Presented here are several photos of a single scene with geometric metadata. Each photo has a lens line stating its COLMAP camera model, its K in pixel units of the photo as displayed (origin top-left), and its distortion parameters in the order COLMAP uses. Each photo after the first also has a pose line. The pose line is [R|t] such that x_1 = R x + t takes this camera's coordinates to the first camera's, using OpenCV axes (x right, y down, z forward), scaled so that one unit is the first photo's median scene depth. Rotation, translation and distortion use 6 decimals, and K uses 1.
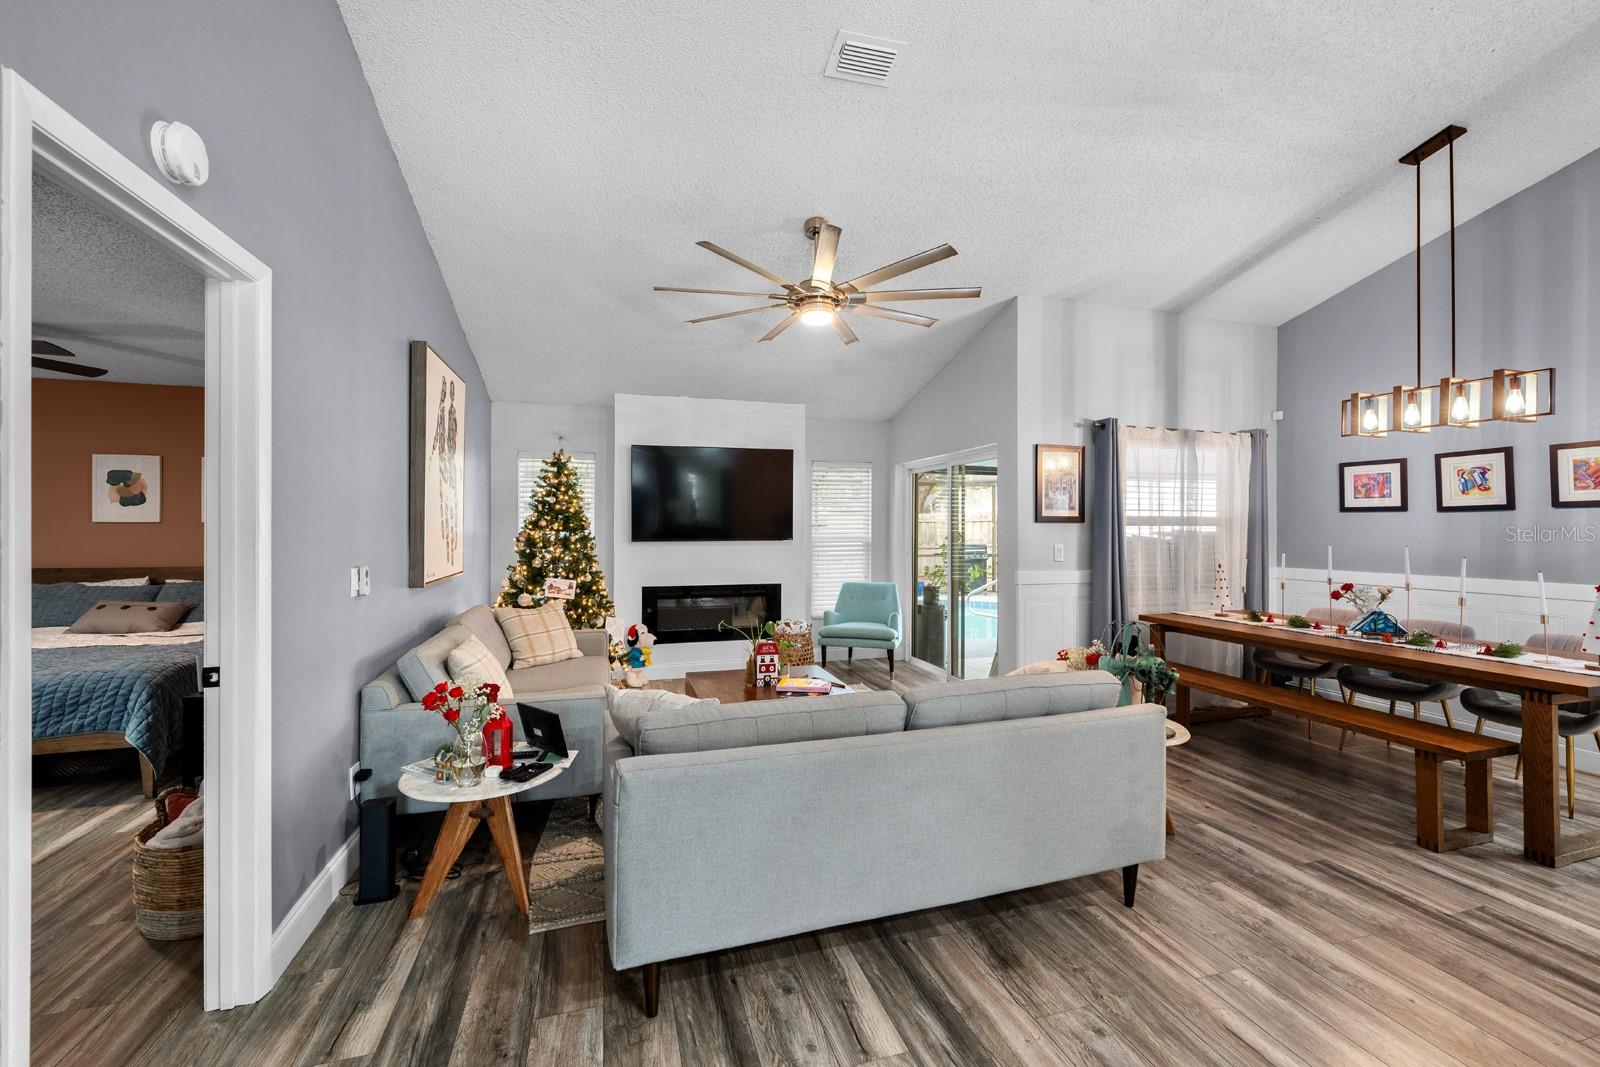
lens RADIAL K [[648.5, 0, 806.0], [0, 648.5, 525.5], [0, 0, 1]] dist [0.002039, 0.000120]
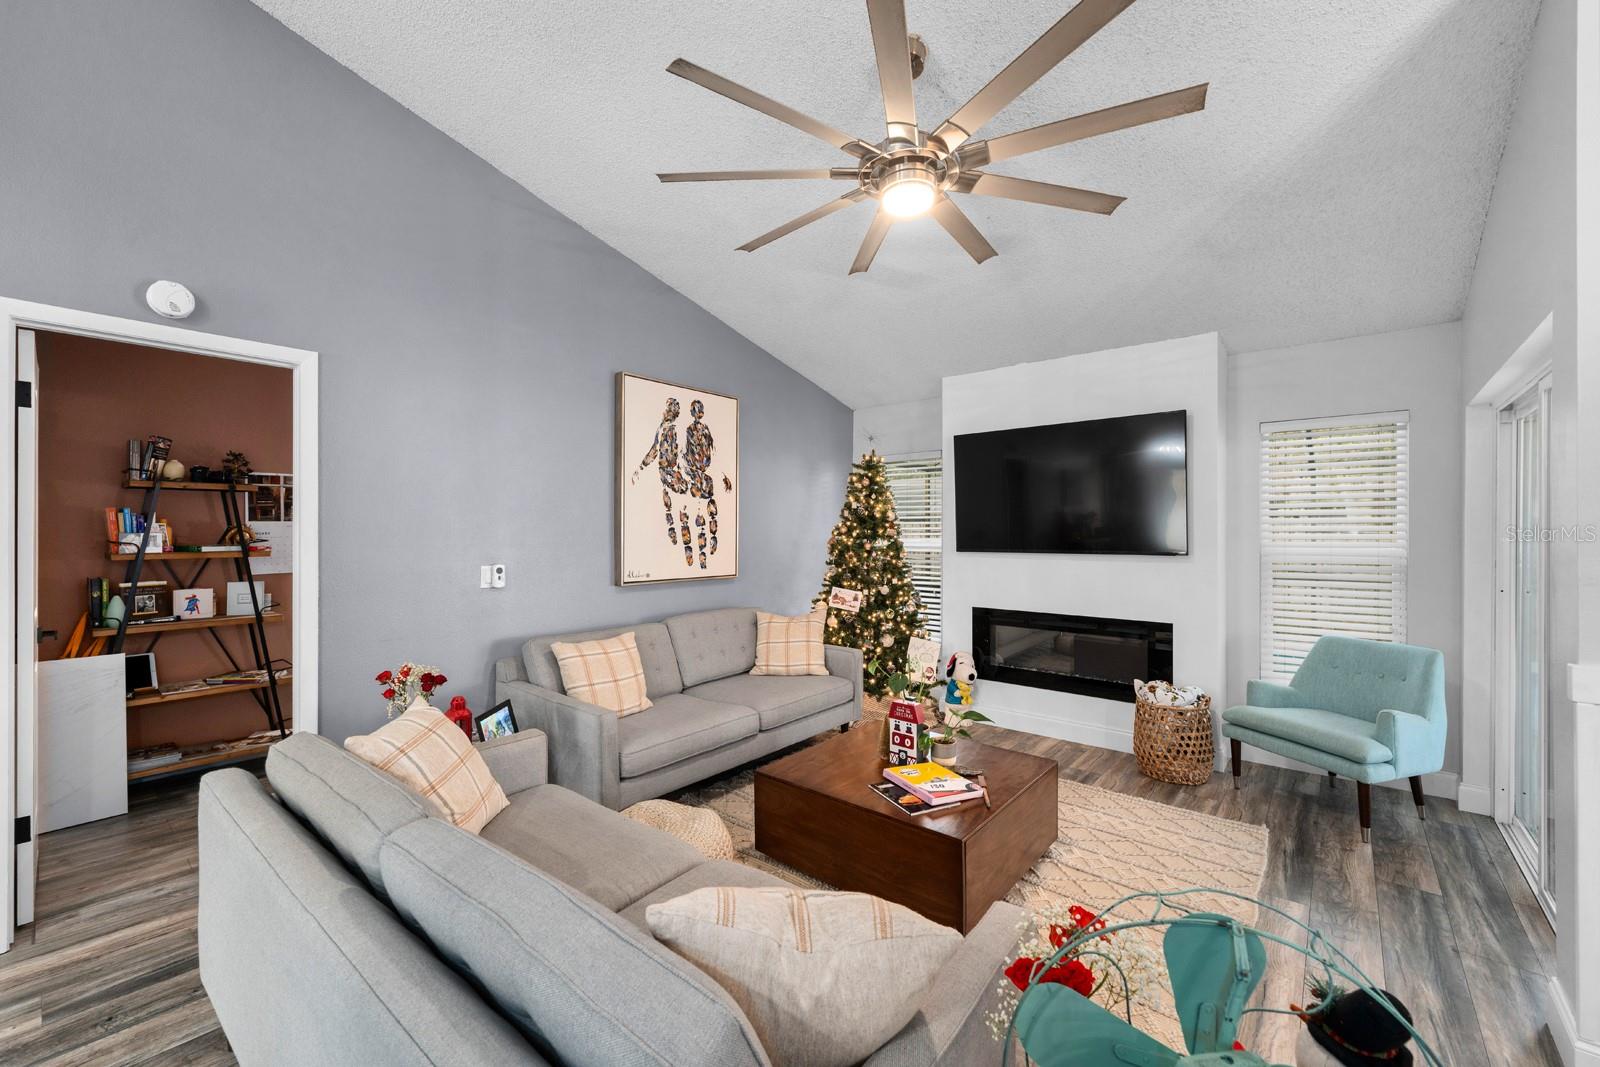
lens RADIAL K [[648.5, 0, 797.0], [0, 648.5, 531.6], [0, 0, 1]] dist [0.002039, 0.000120]
pose [[0.536445, -0.002298, -0.843932, 0.357566], [0.000122, 0.999996, -0.002646, 0.001786], [0.843935, 0.001317, 0.536443, 0.421408]]
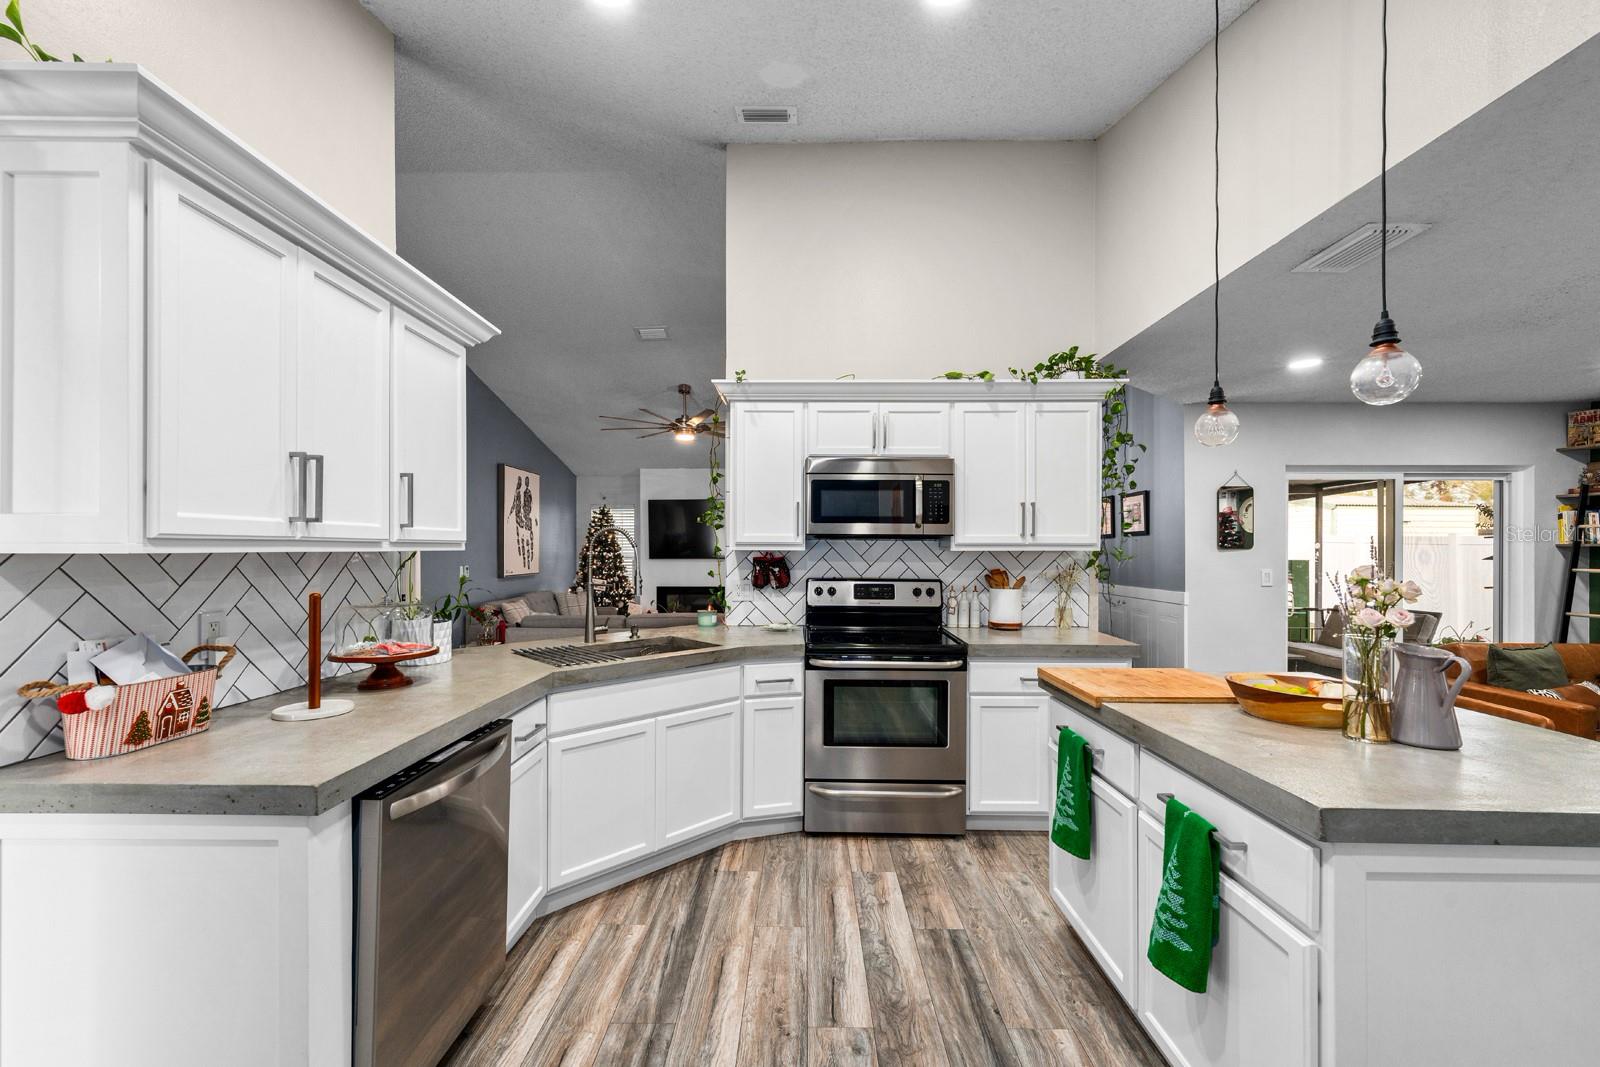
lens RADIAL K [[648.5, 0, 797.9], [0, 648.5, 545.9], [0, 0, 1]] dist [0.002039, 0.000120]
pose [[0.951895, -0.005553, -0.306373, 0.652557], [0.004892, 0.999984, -0.002923, 0.000284], [0.306384, 0.001284, 0.951907, -0.489630]]
